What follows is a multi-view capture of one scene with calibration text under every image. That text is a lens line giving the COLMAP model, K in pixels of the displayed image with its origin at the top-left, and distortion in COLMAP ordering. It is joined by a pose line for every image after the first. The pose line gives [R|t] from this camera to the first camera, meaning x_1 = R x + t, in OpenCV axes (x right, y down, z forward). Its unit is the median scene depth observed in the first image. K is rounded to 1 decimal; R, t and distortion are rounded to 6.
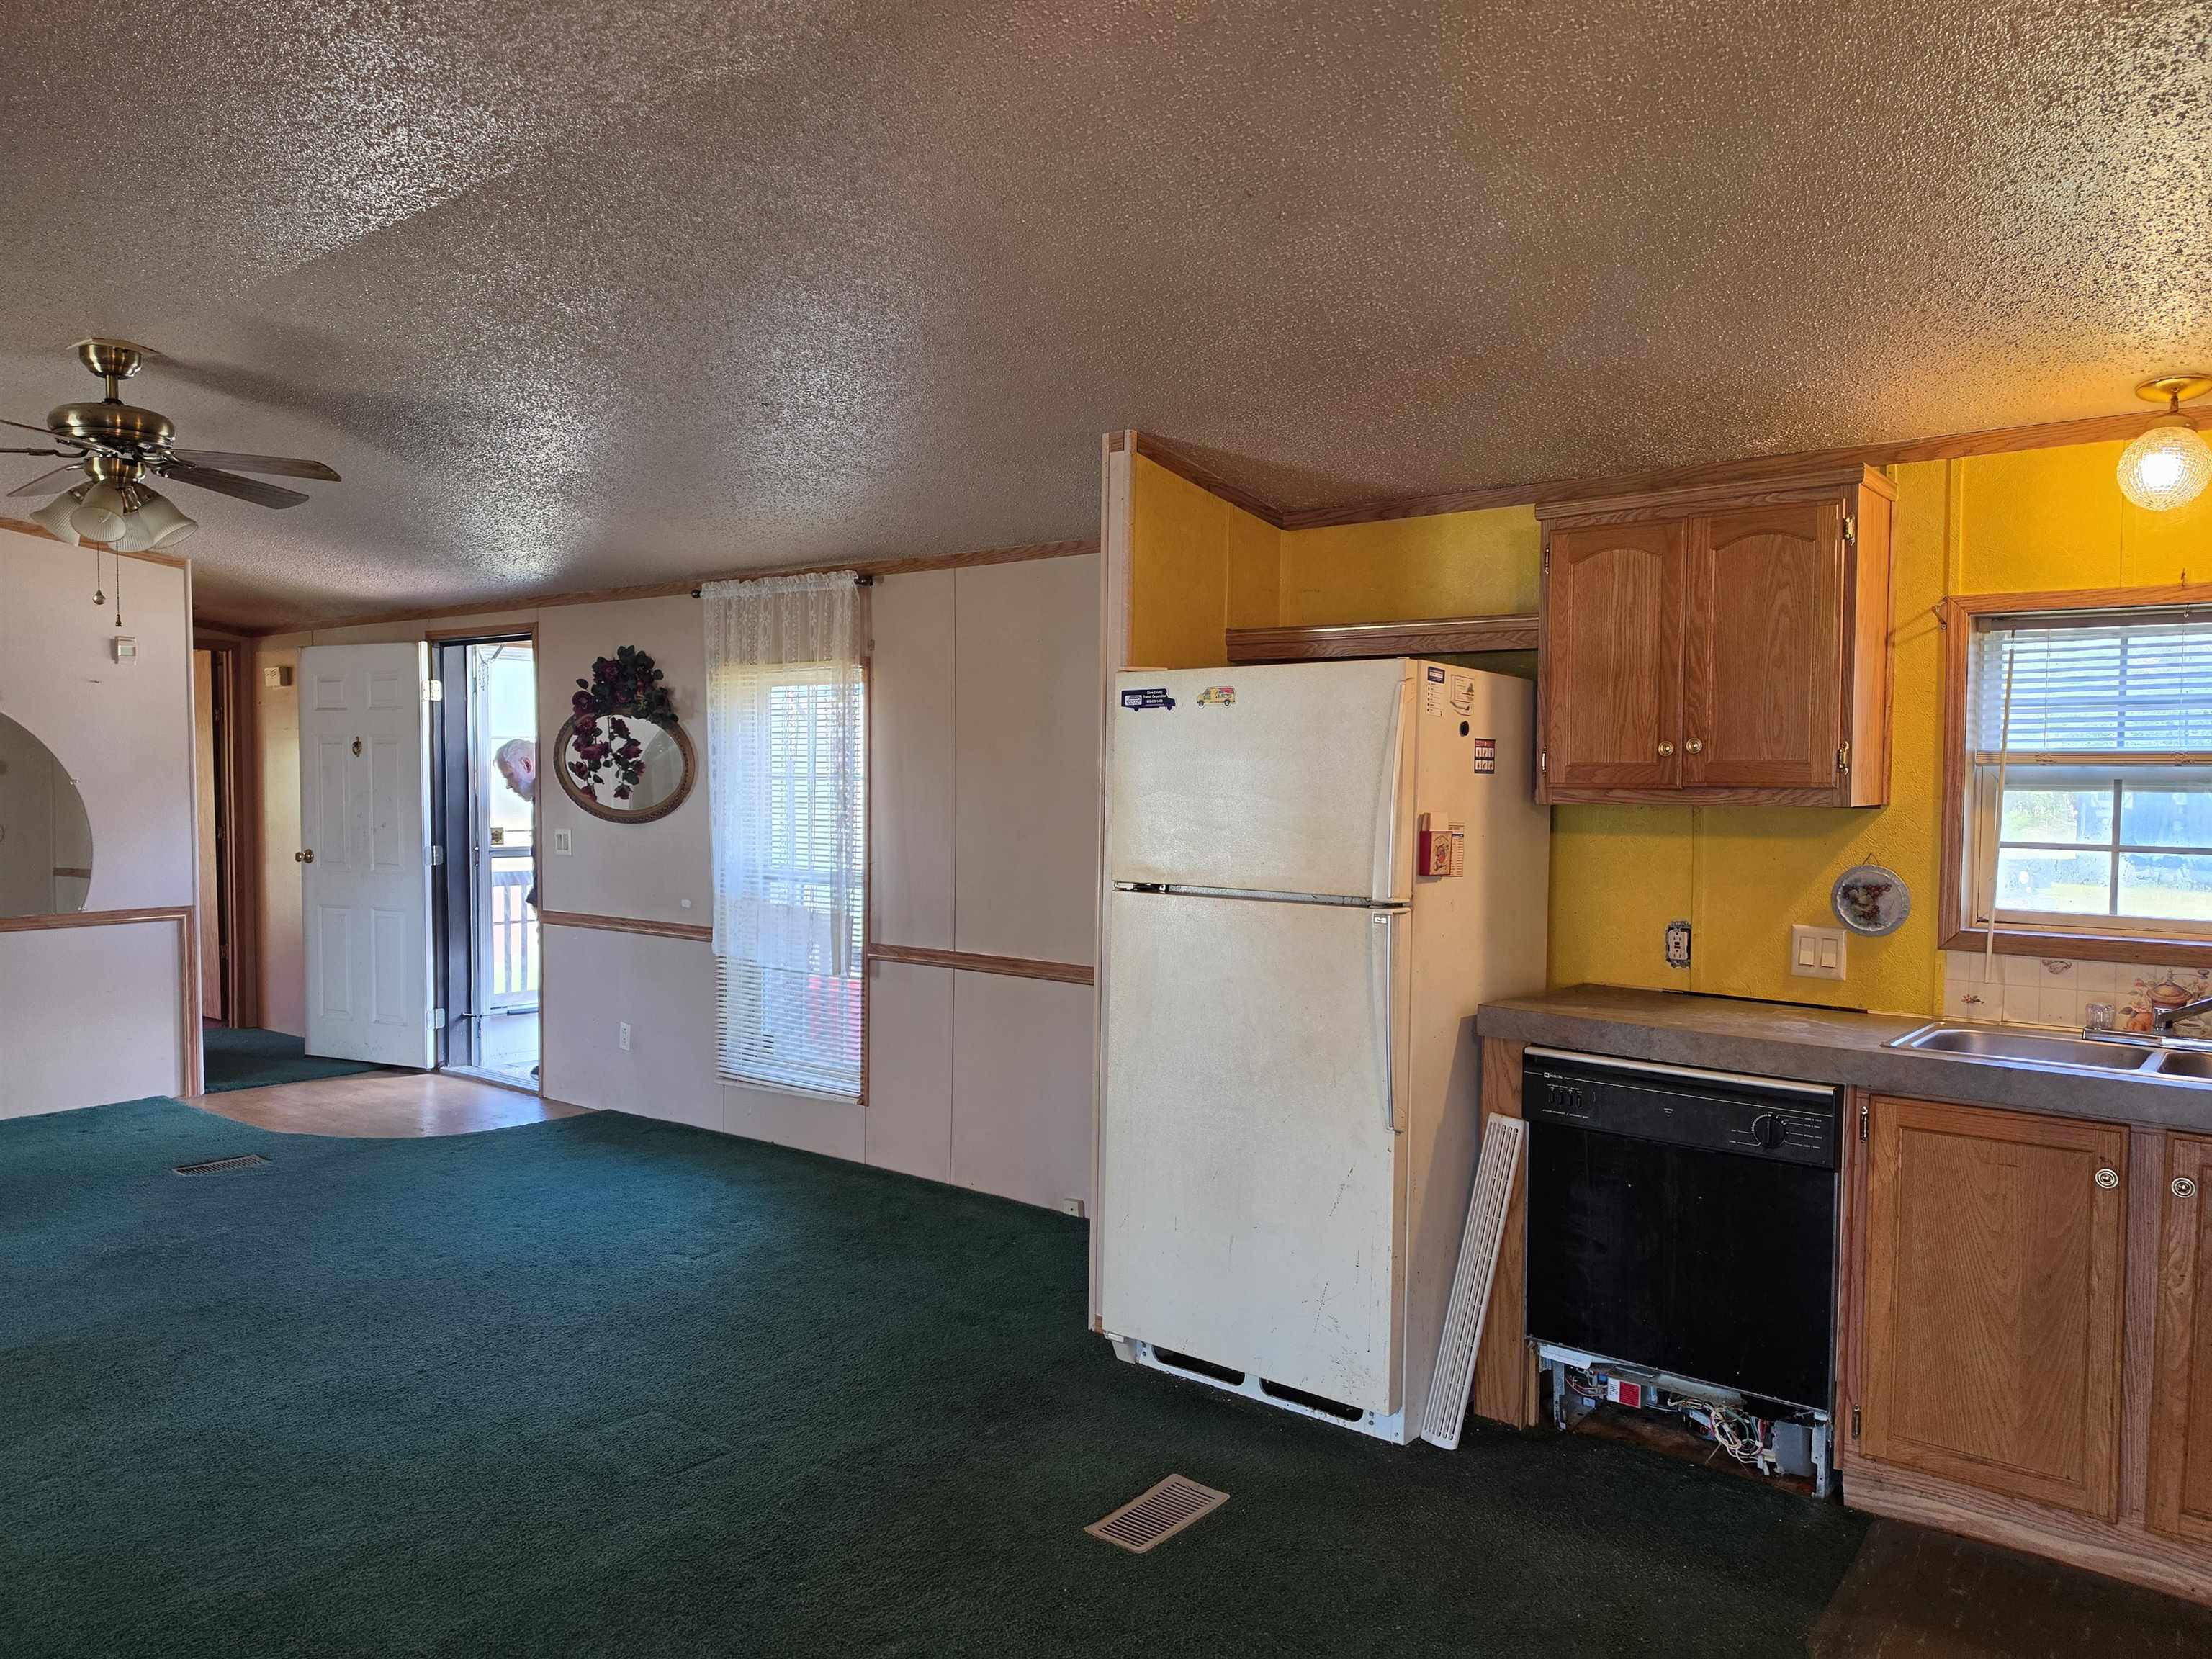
lens RADIAL K [[1536.0, 0, 1088.4], [0, 1536.0, 832.2], [0, 0, 1]] dist [0.018585, -0.027727]
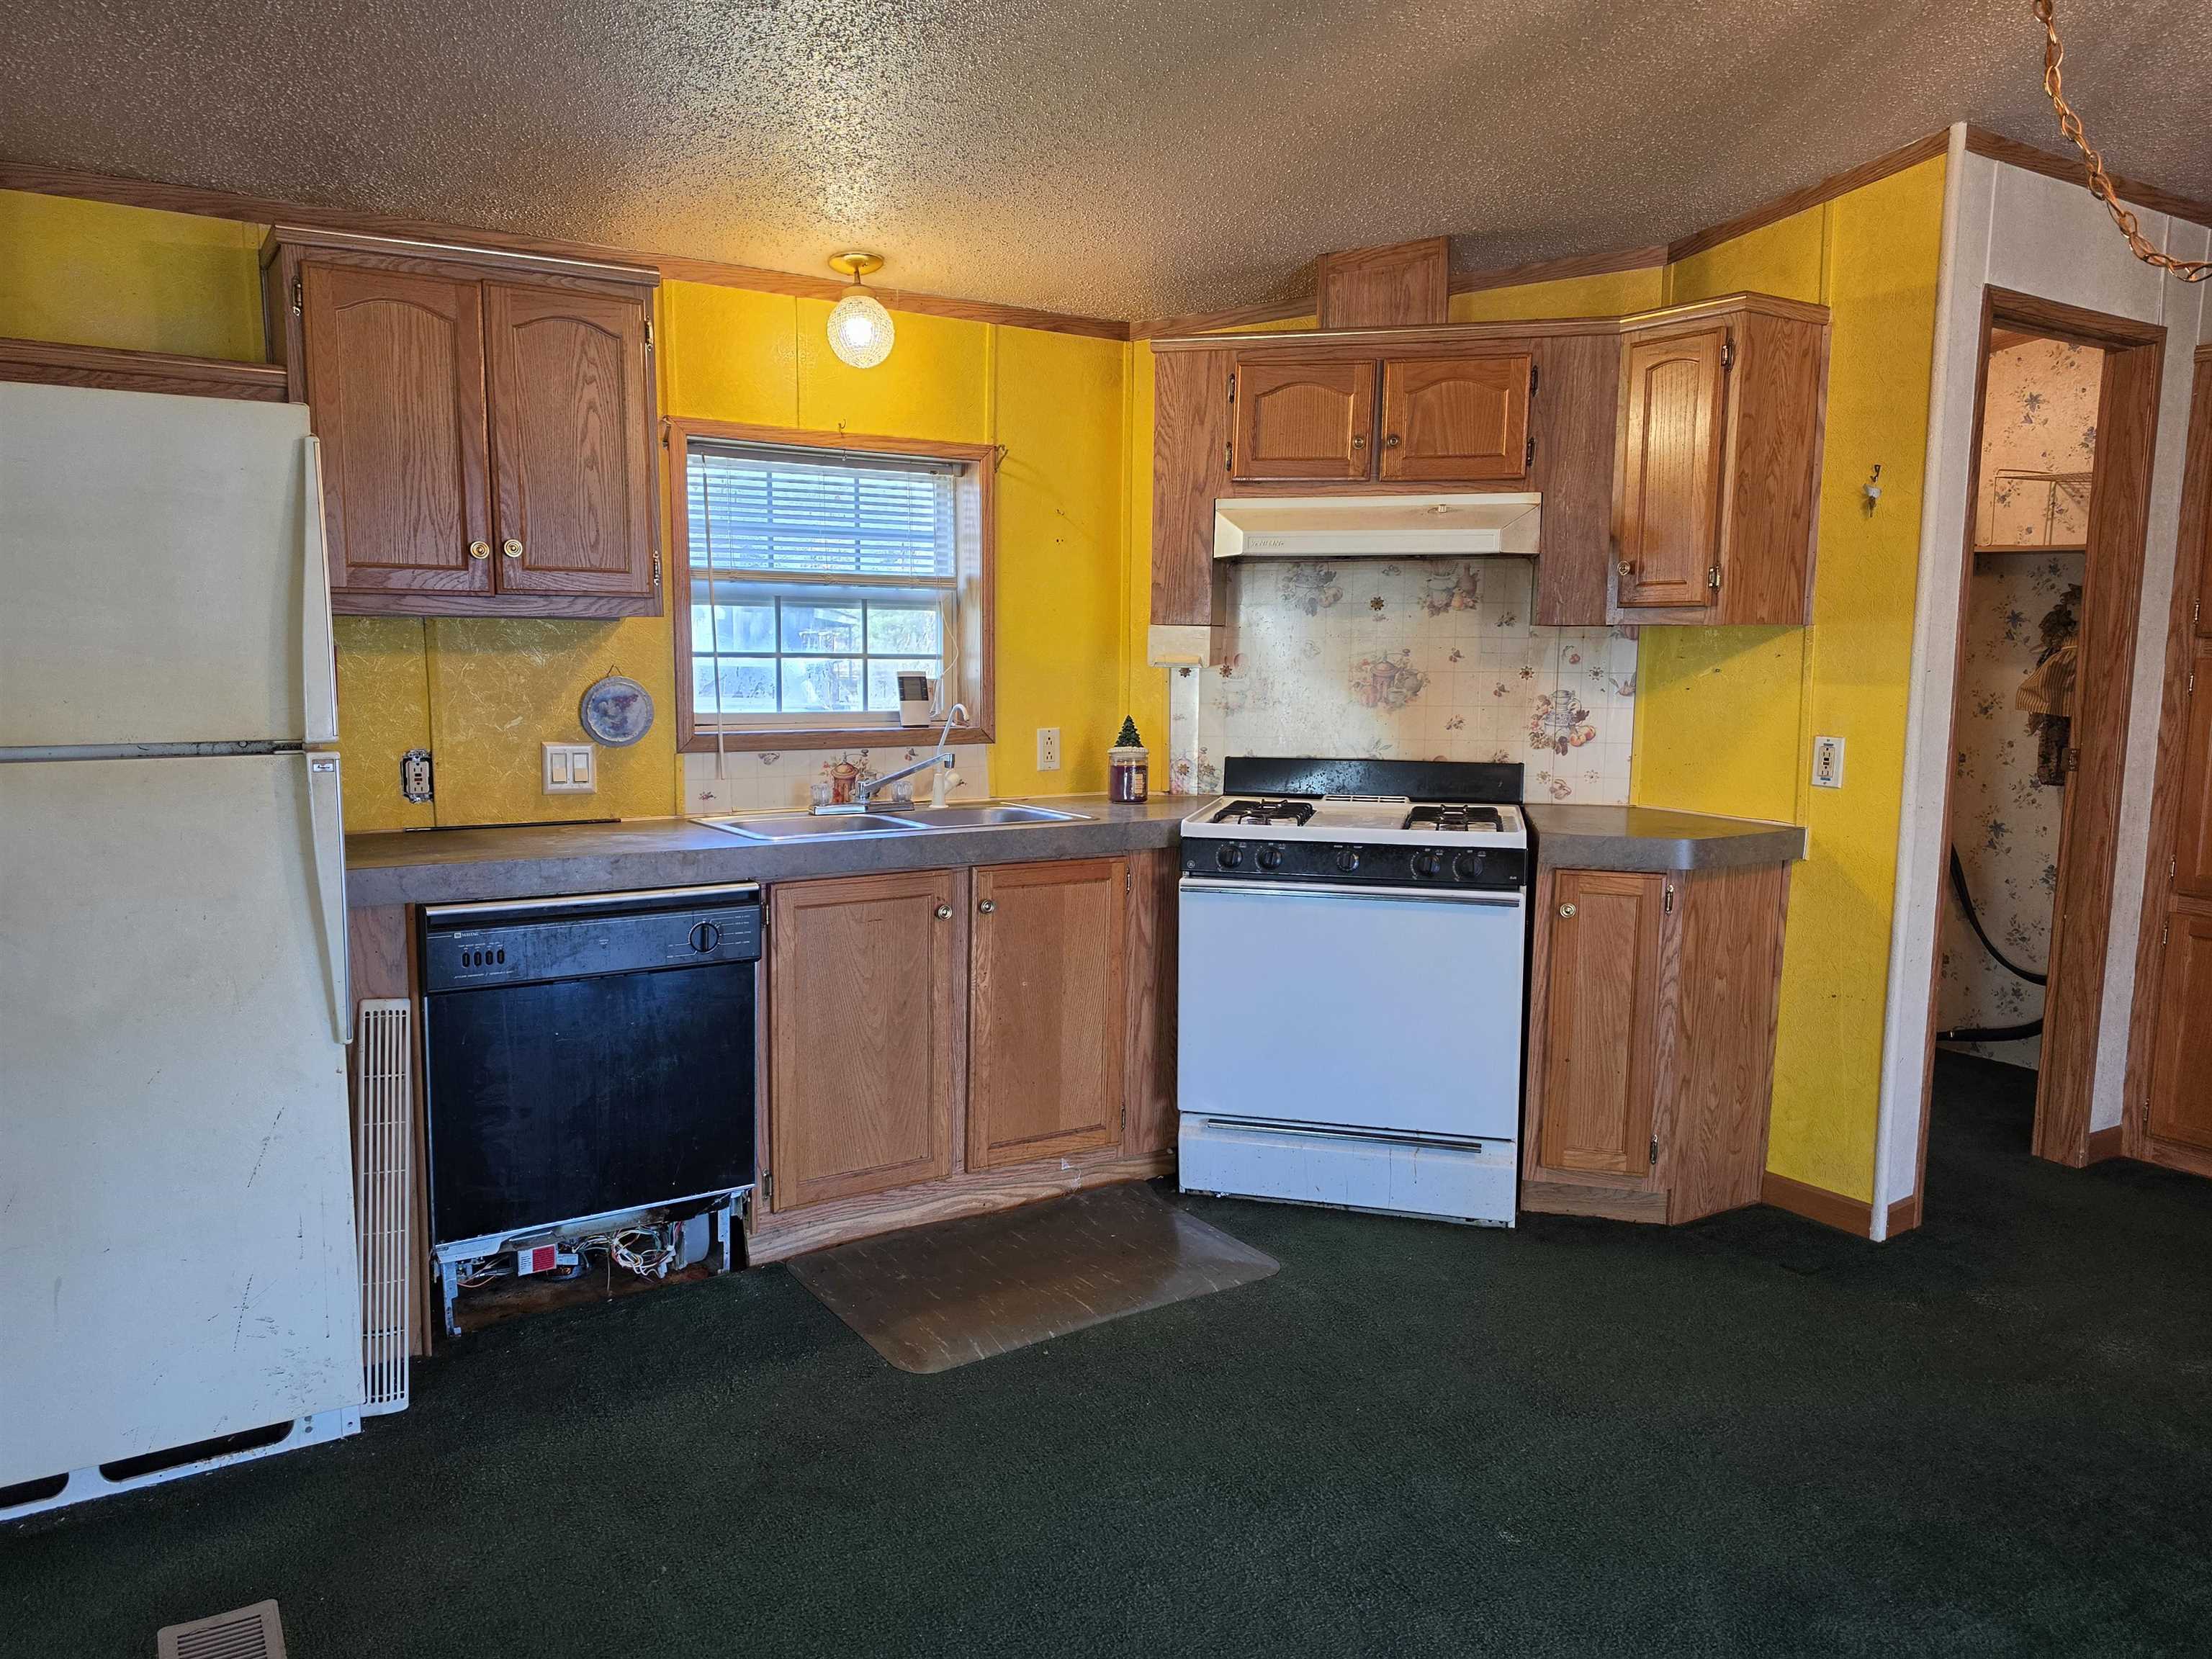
lens RADIAL K [[1518.4, 0, 1079.8], [0, 1518.4, 834.0], [0, 0, 1]] dist [0.069010, -0.095760]
pose [[0.316505, -0.124699, 0.940359, -0.375231], [0.029158, 0.992132, 0.121751, 0.010838], [-0.948143, -0.011116, 0.317651, 0.406013]]
